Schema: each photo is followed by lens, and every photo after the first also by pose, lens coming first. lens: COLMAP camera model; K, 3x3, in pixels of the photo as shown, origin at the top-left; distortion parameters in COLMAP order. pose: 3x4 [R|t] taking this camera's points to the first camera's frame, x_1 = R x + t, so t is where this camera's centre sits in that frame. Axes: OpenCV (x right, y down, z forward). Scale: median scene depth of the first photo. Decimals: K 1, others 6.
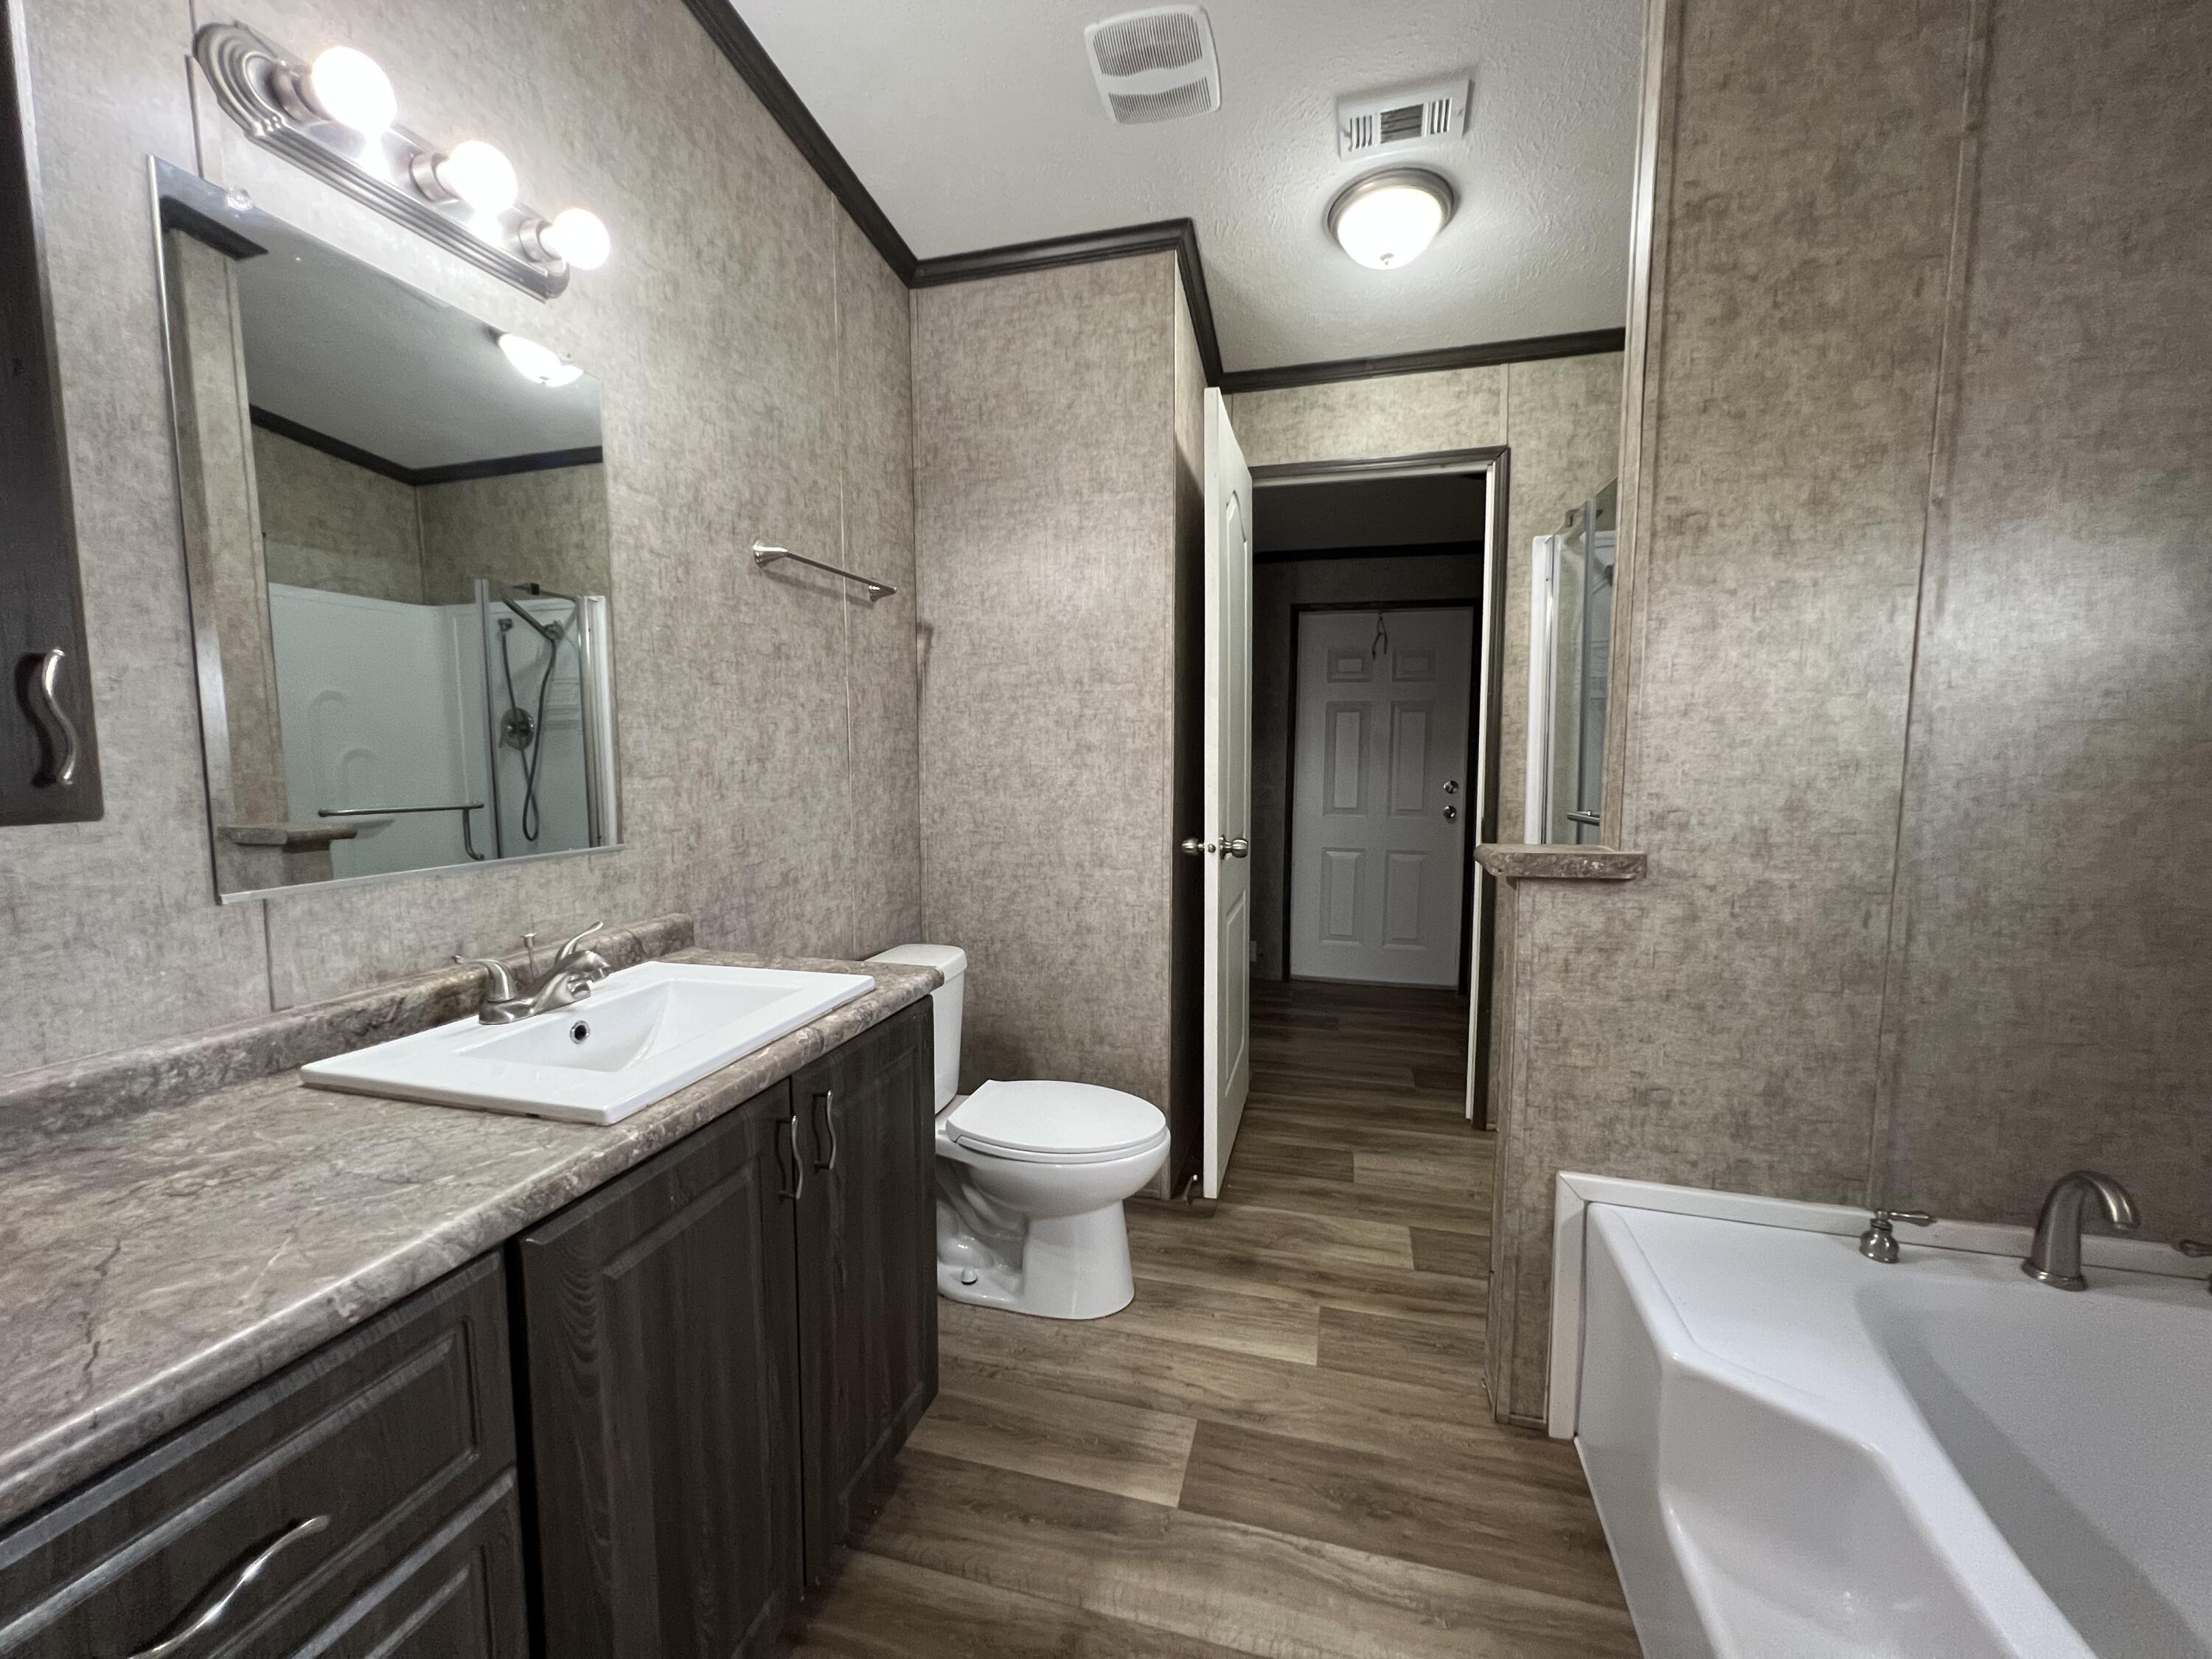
lens RADIAL K [[889.7, 0, 1097.0], [0, 889.7, 837.9], [0, 0, 1]] dist [-0.003942, 0.001278]
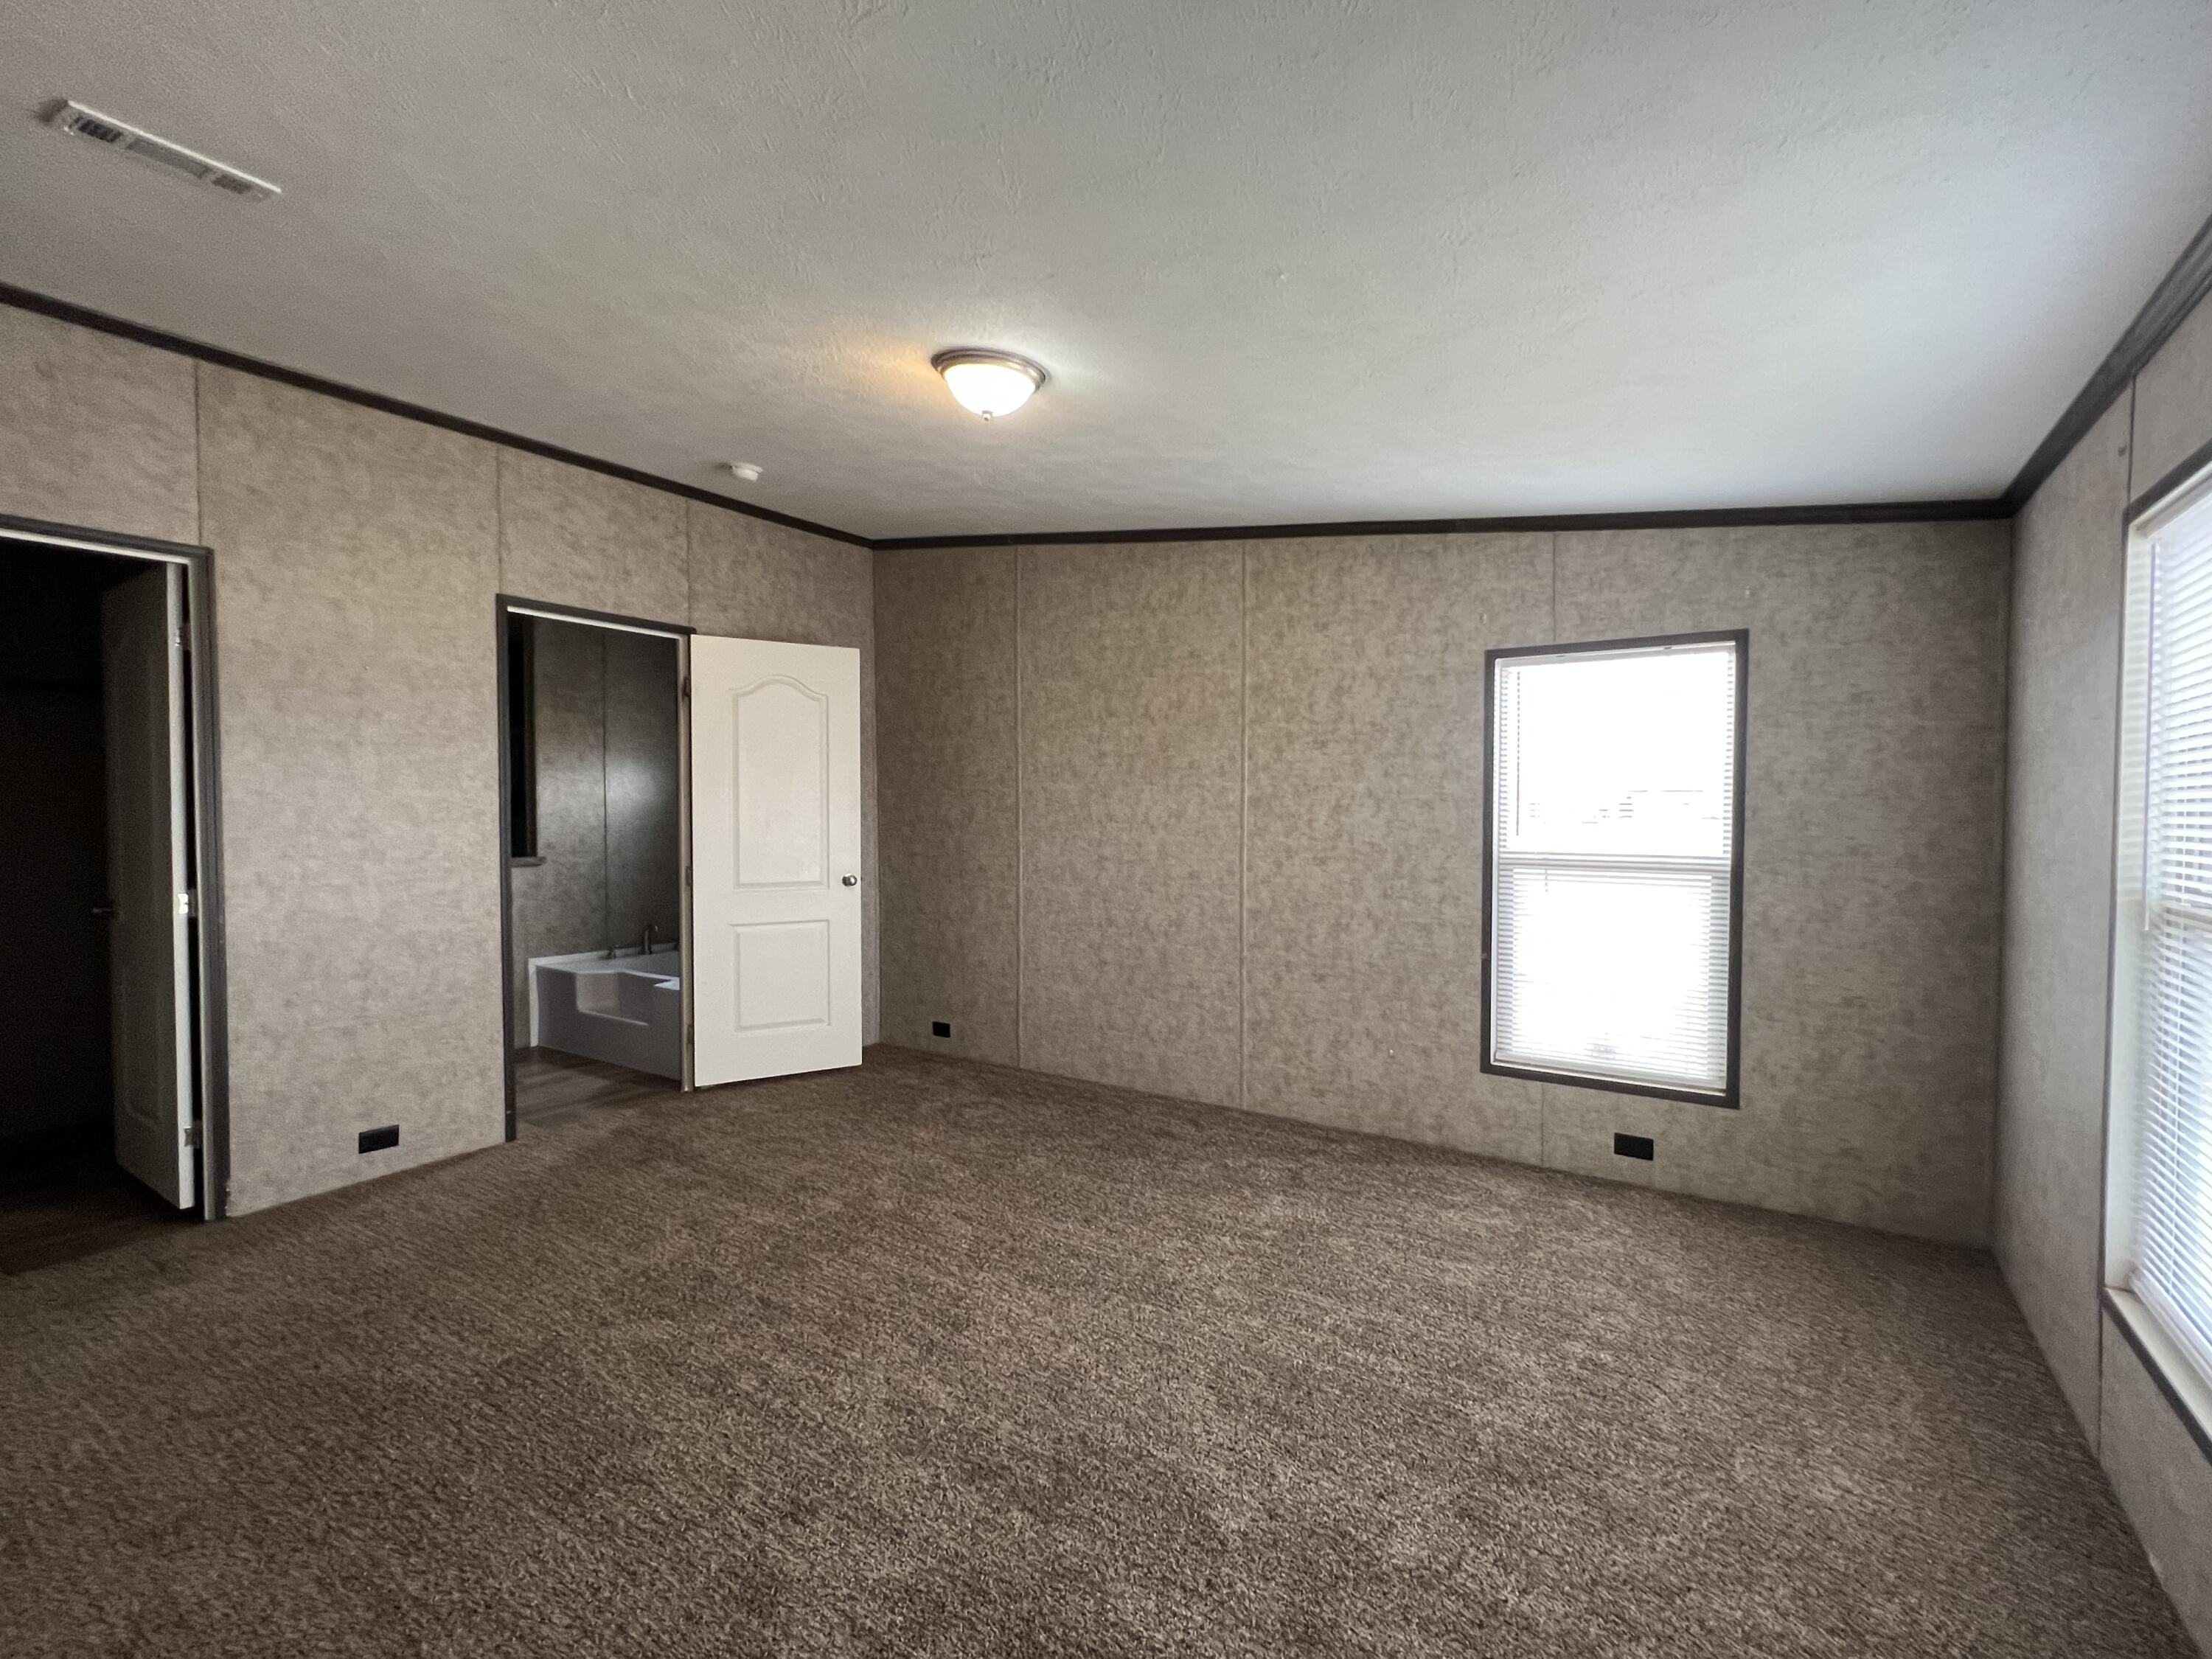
lens RADIAL K [[988.8, 0, 1096.6], [0, 988.8, 830.4], [0, 0, 1]] dist [-0.002758, 0.000882]
pose [[0.323486, -0.024994, 0.945903, -1.435911], [0.091938, 0.995751, -0.005131, 0.085846], [-0.941756, 0.088625, 0.324410, -1.403238]]
